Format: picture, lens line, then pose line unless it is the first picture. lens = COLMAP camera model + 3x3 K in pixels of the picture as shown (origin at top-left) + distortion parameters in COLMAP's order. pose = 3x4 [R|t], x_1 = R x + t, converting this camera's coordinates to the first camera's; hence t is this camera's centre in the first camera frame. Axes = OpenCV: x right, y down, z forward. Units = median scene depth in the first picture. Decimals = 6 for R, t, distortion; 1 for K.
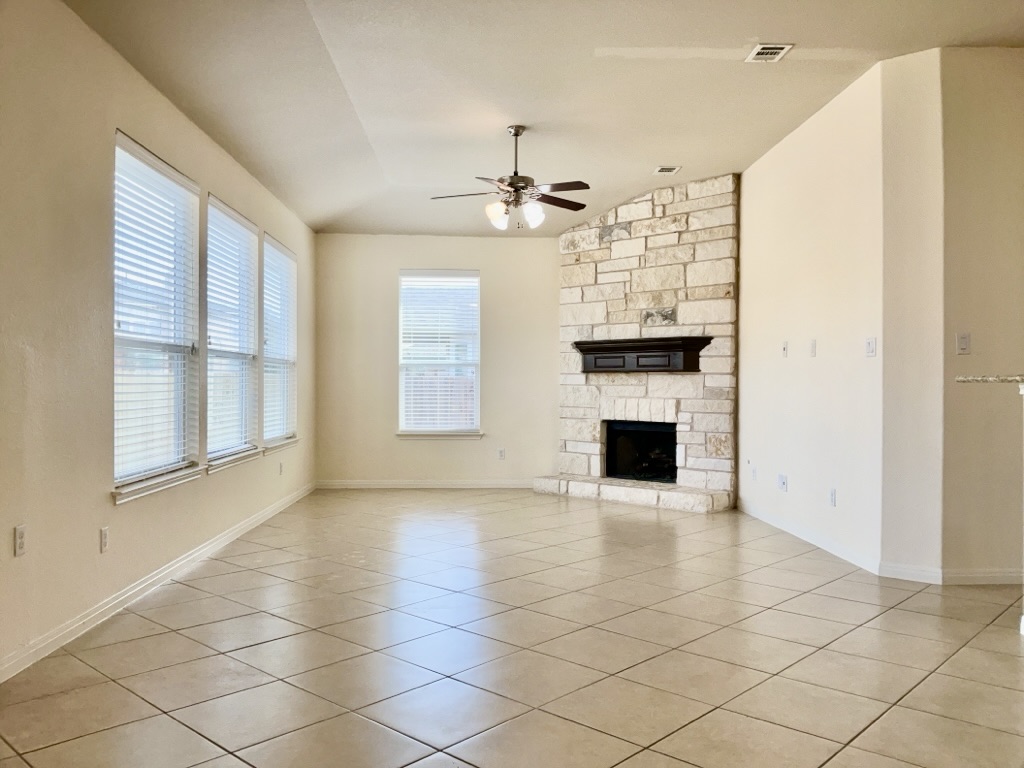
lens RADIAL K [[818.7, 0, 500.8], [0, 818.7, 385.1], [0, 0, 1]] dist [0.089552, -0.140457]
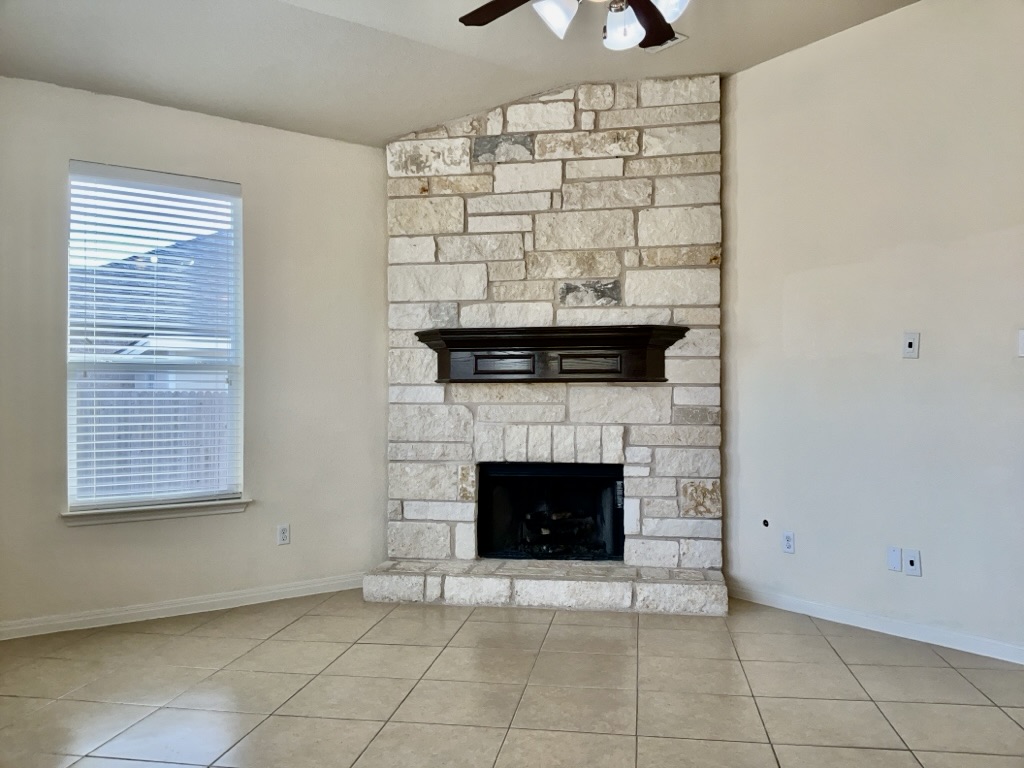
lens RADIAL K [[818.7, 0, 504.4], [0, 818.7, 382.8], [0, 0, 1]] dist [0.089552, -0.140457]
pose [[0.827058, 0.002303, 0.562112, -0.206658], [0.006739, 0.999879, -0.014010, -0.007094], [-0.562076, 0.015375, 0.826942, 0.532744]]
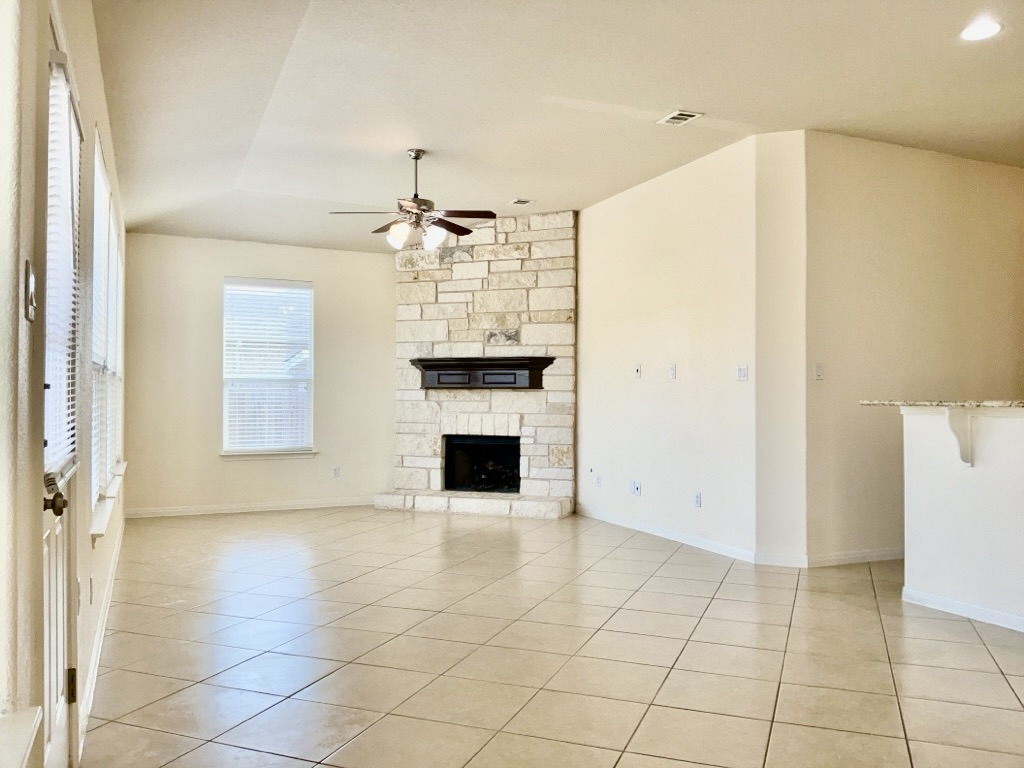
lens RADIAL K [[818.7, 0, 512.8], [0, 818.7, 380.8], [0, 0, 1]] dist [0.089552, -0.140457]
pose [[0.924220, 0.004776, 0.381830, -0.201619], [0.000955, 0.999890, -0.014820, -0.010521], [-0.381859, 0.014061, 0.924114, 0.014545]]
